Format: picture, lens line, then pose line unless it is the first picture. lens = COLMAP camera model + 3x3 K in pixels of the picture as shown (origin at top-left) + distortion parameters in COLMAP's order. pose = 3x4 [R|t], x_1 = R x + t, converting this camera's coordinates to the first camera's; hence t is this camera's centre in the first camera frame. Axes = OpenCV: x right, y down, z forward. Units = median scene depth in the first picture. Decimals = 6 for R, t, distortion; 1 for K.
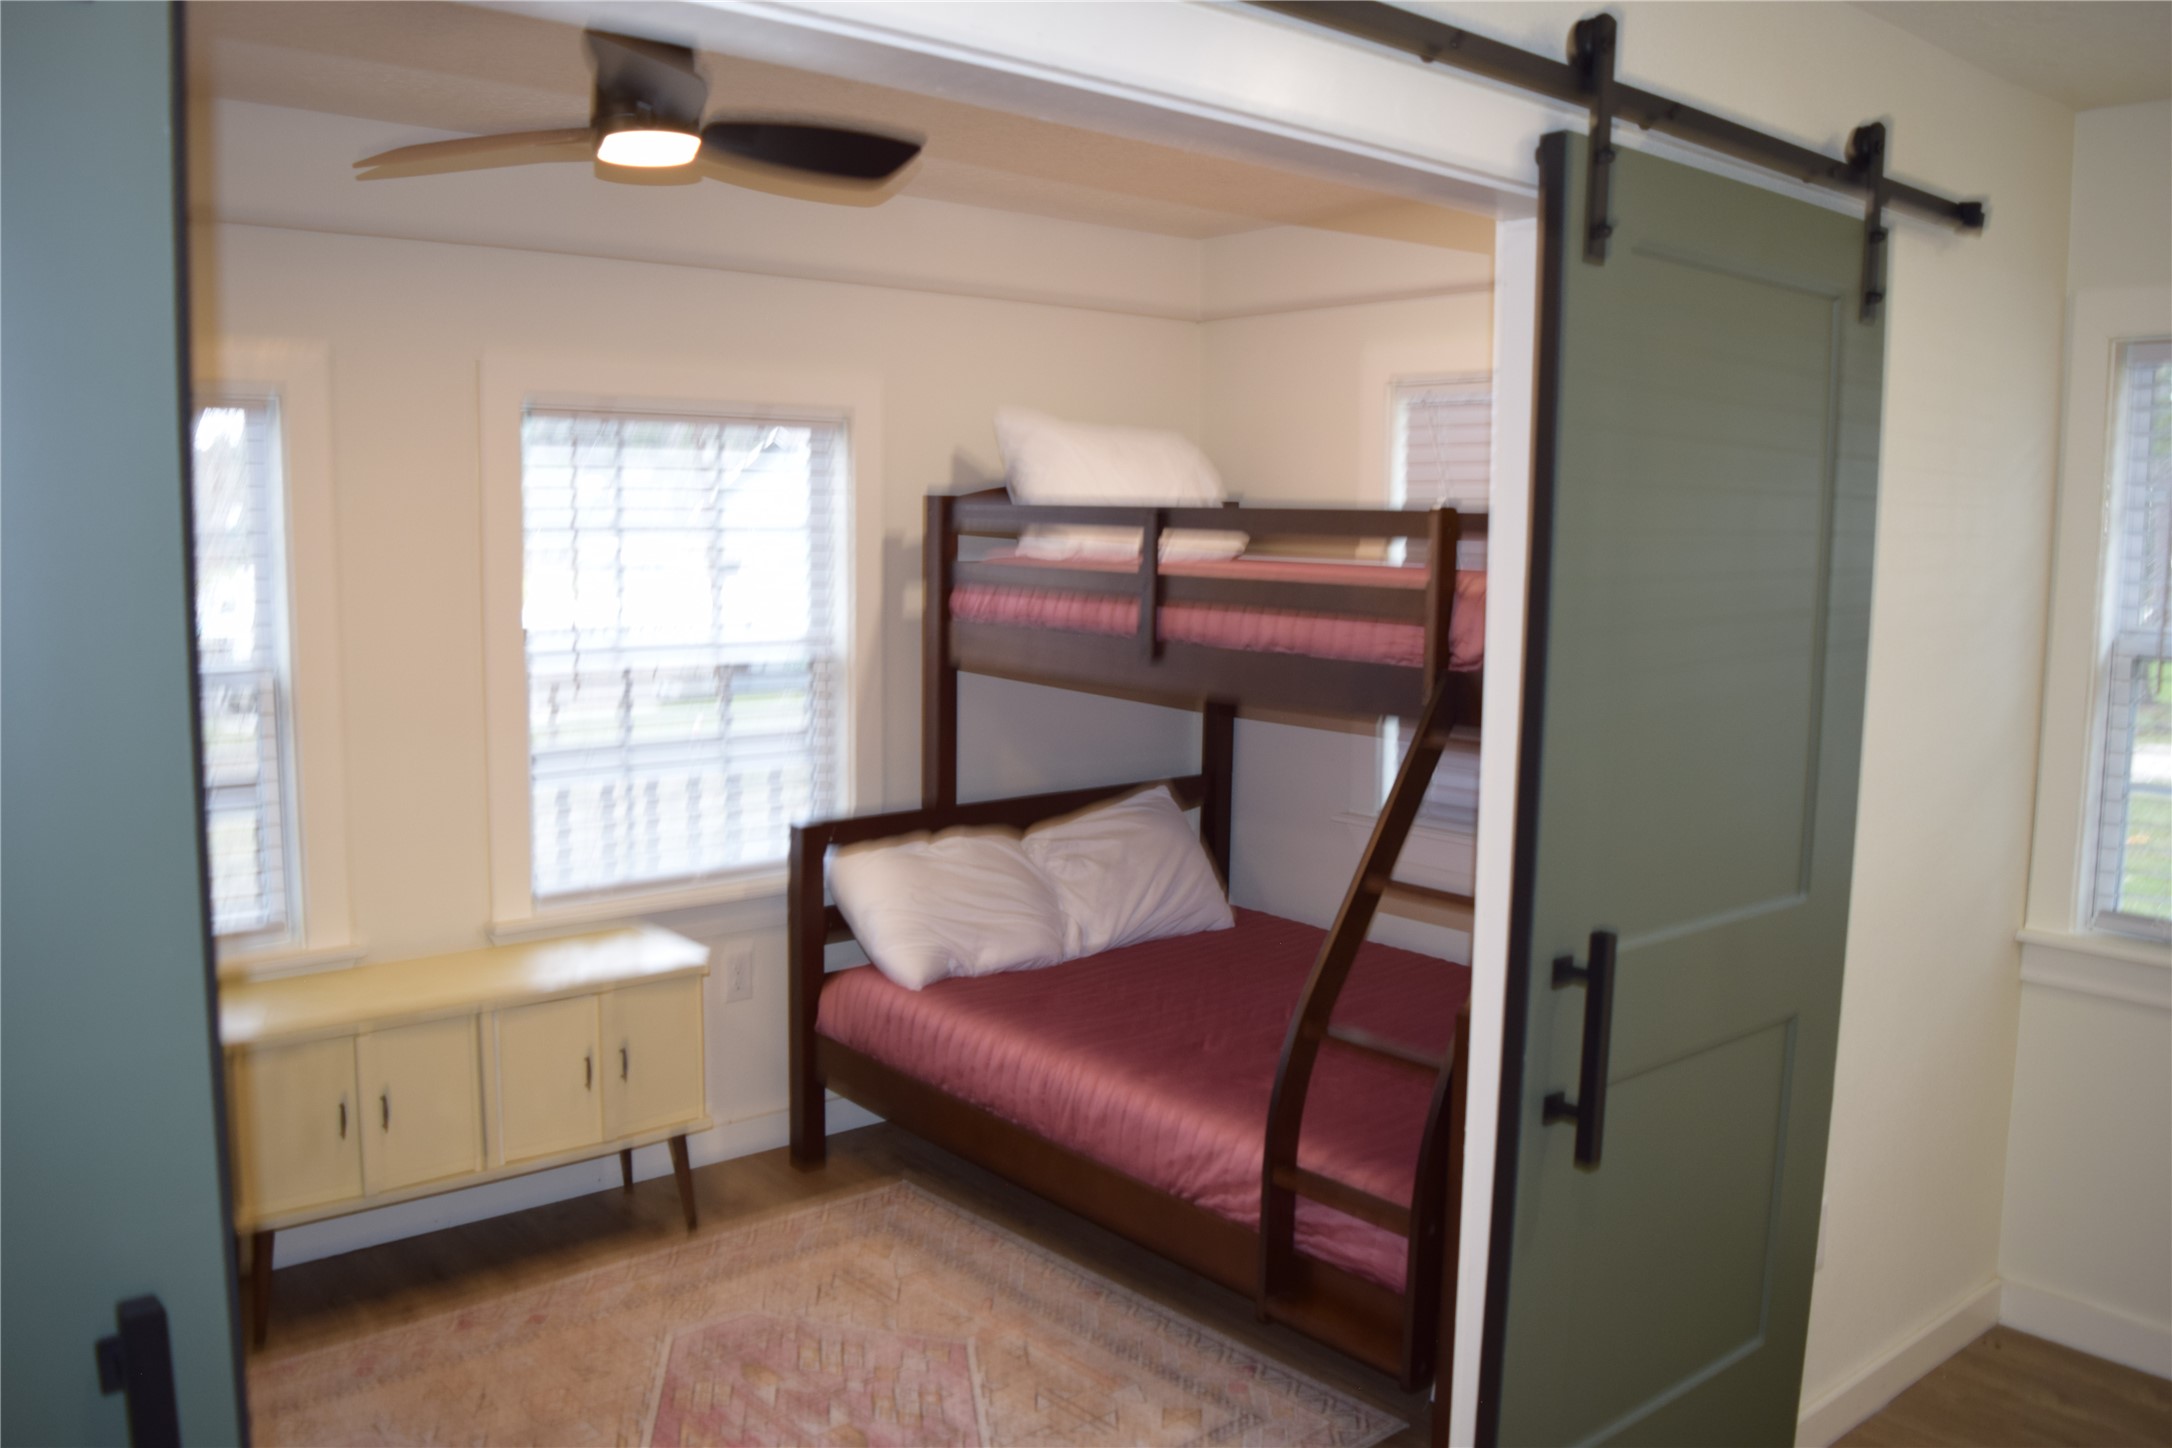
lens RADIAL K [[1723.2, 0, 1091.7], [0, 1723.2, 739.8], [0, 0, 1]] dist [-0.092885, 0.024990]
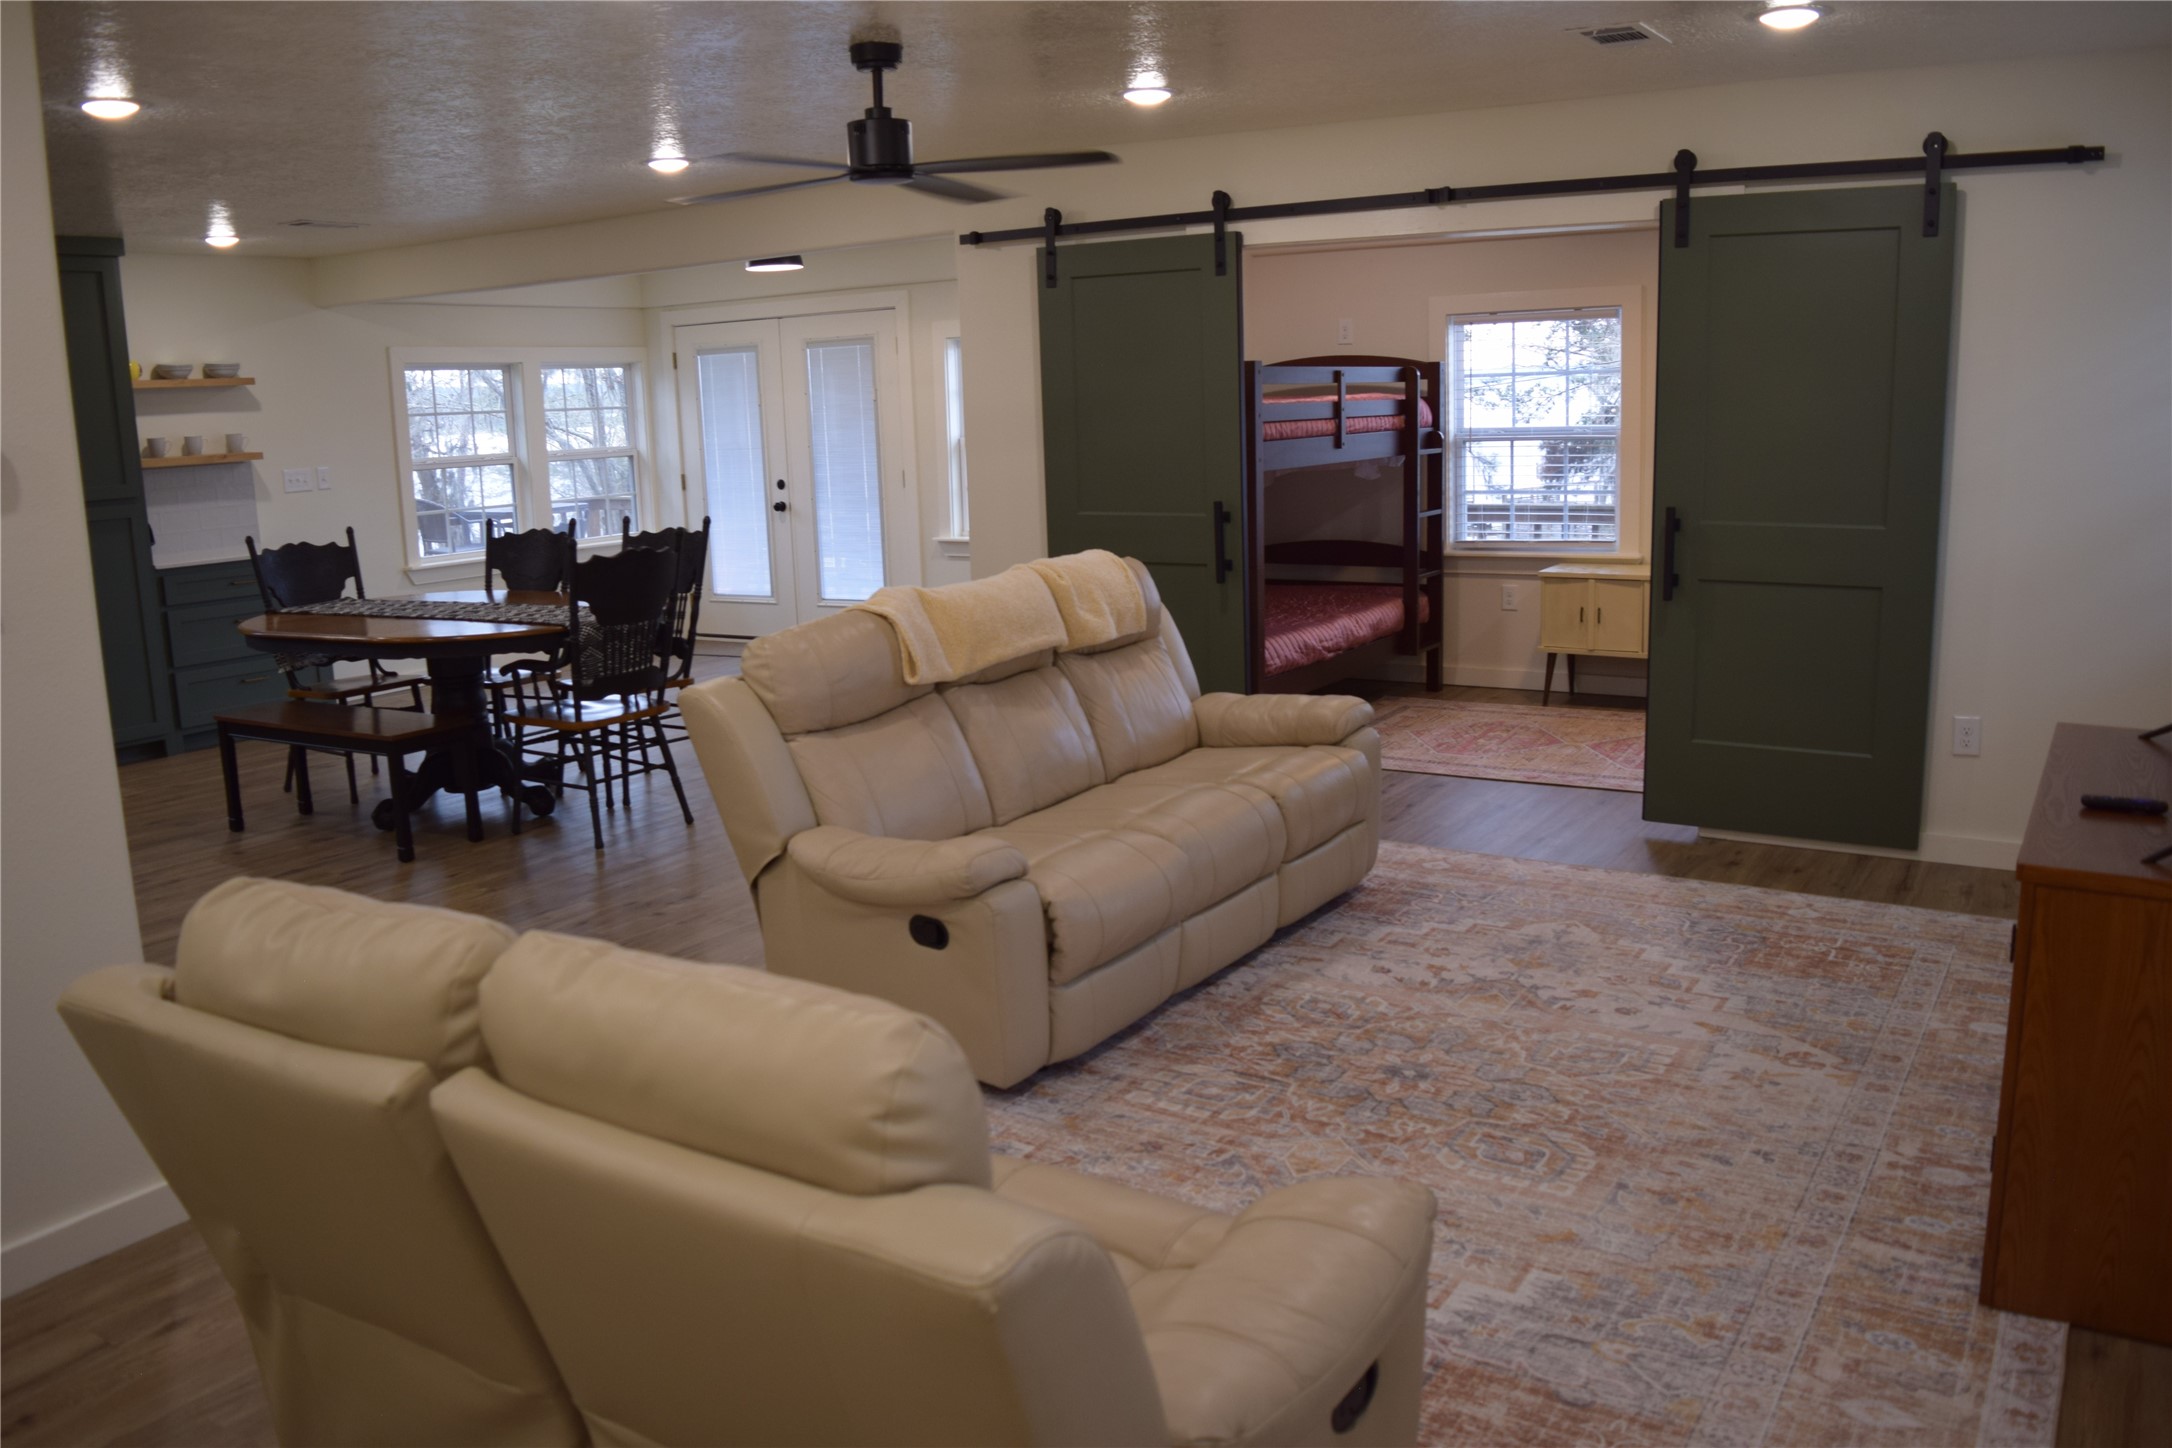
lens RADIAL K [[1723.2, 0, 1084.1], [0, 1723.2, 717.2], [0, 0, 1]] dist [-0.092885, 0.024990]
pose [[0.305528, 0.157323, -0.939096, 1.650729], [-0.087218, 0.986734, 0.136928, 0.097304], [0.948180, 0.040071, 0.315196, -0.416463]]
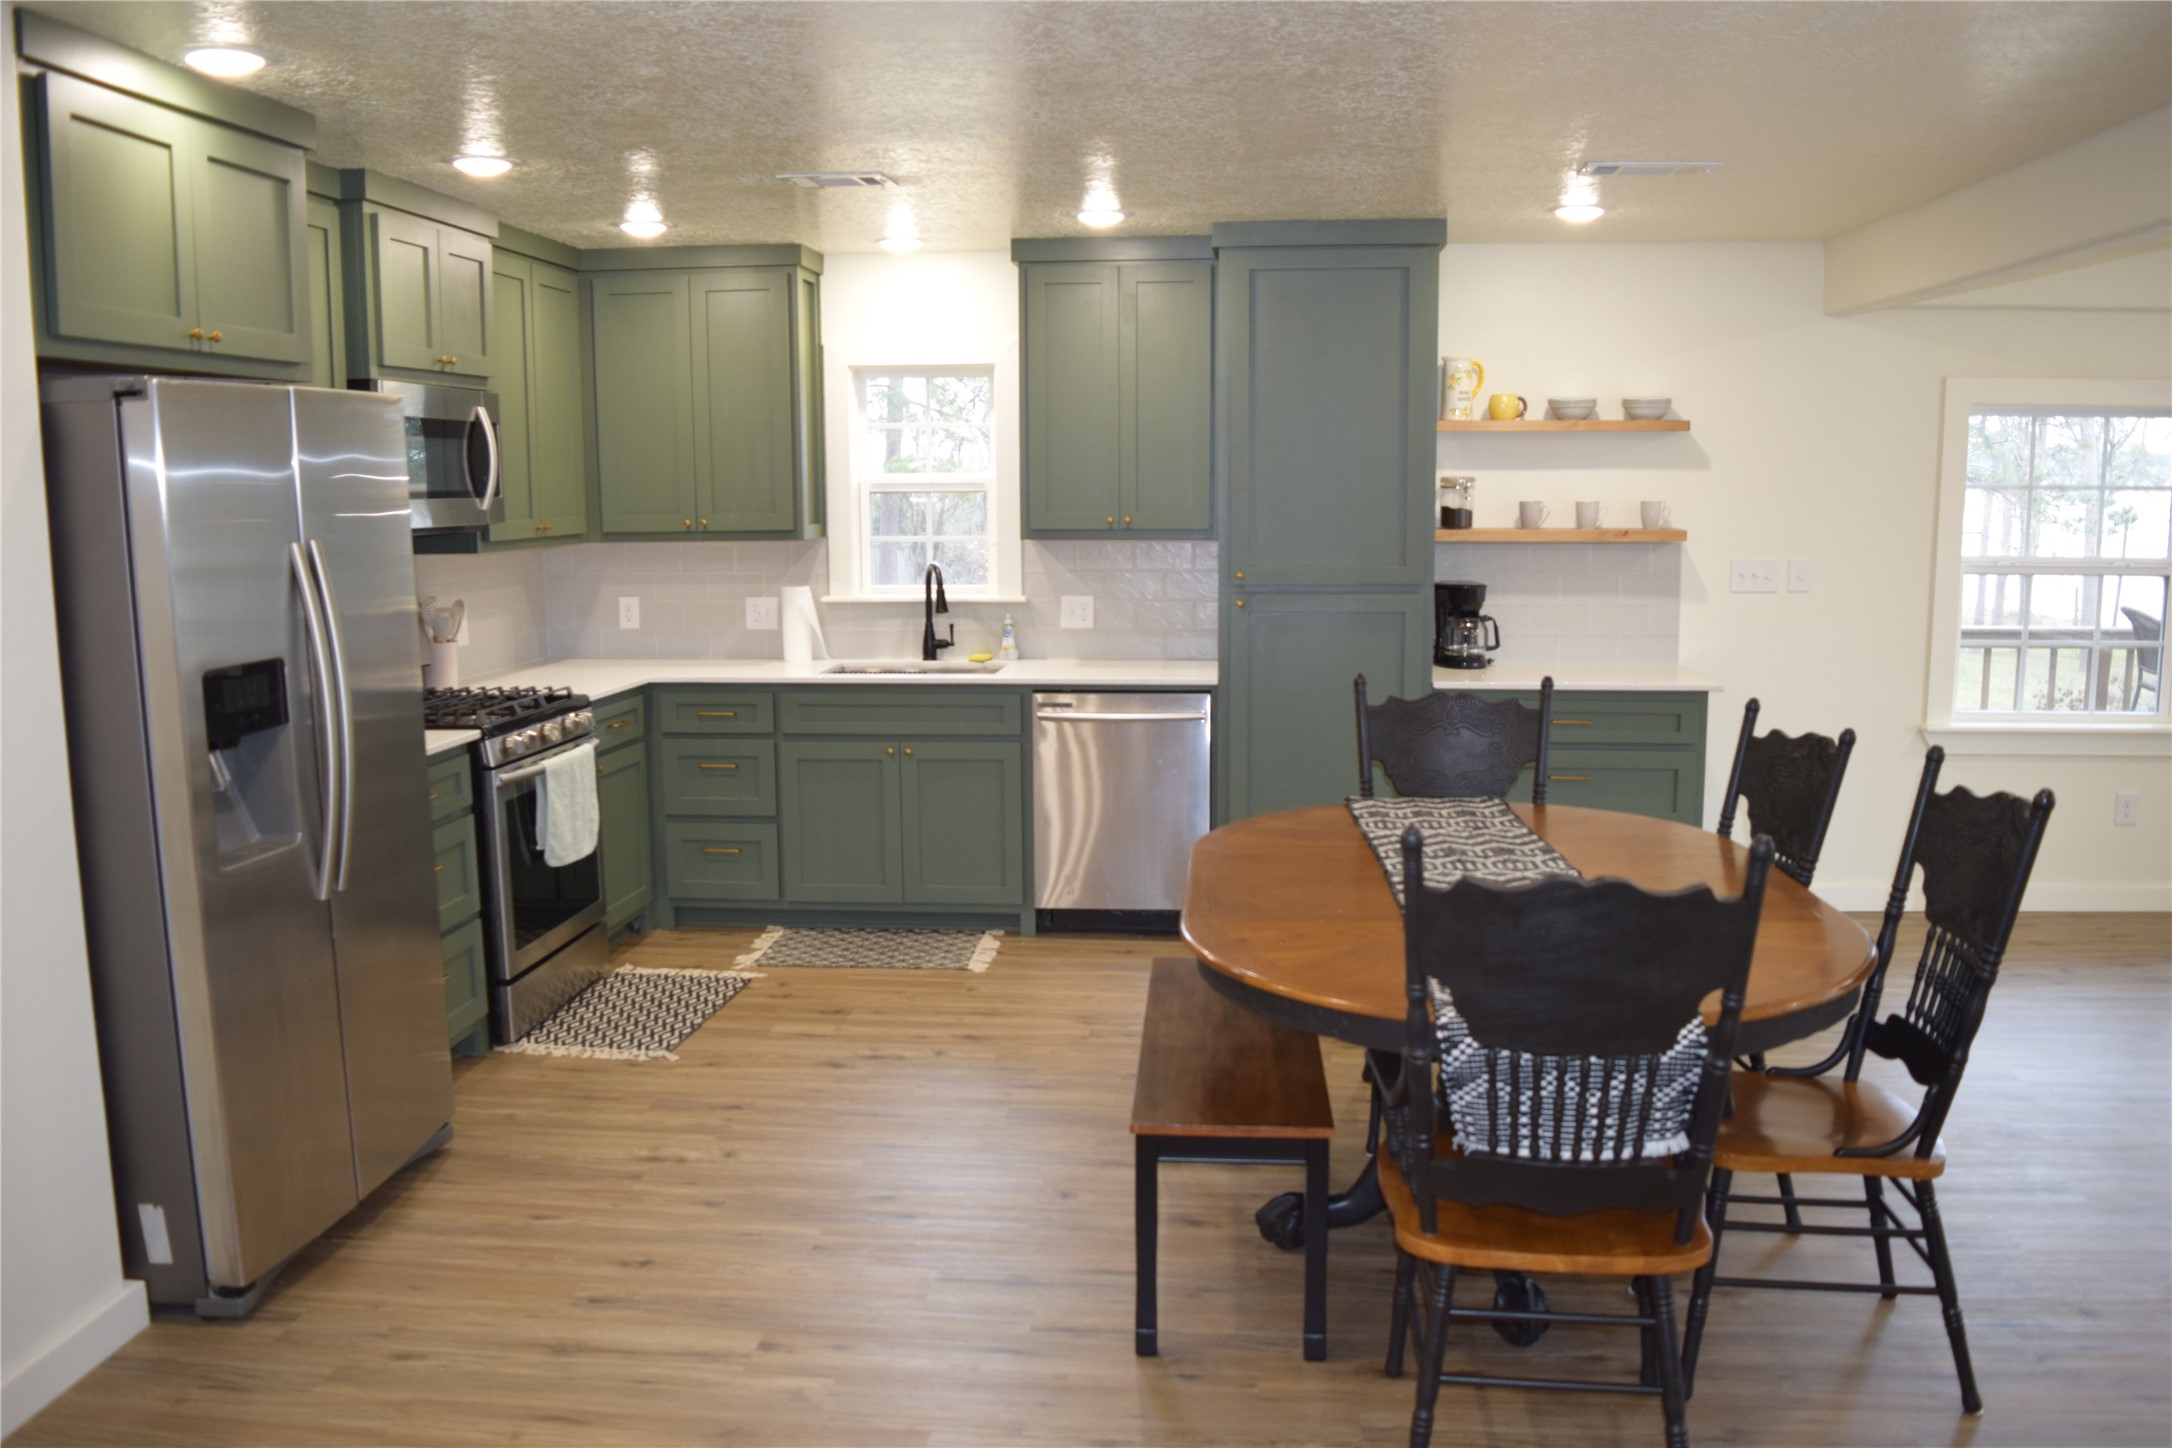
lens RADIAL K [[1723.2, 0, 1071.4], [0, 1723.2, 719.6], [0, 0, 1]] dist [-0.092885, 0.024990]
pose [[-0.723624, 0.092744, -0.683935, 0.394649], [-0.086644, 0.970885, 0.223328, 0.006842], [0.684735, 0.220864, -0.694519, 0.041599]]
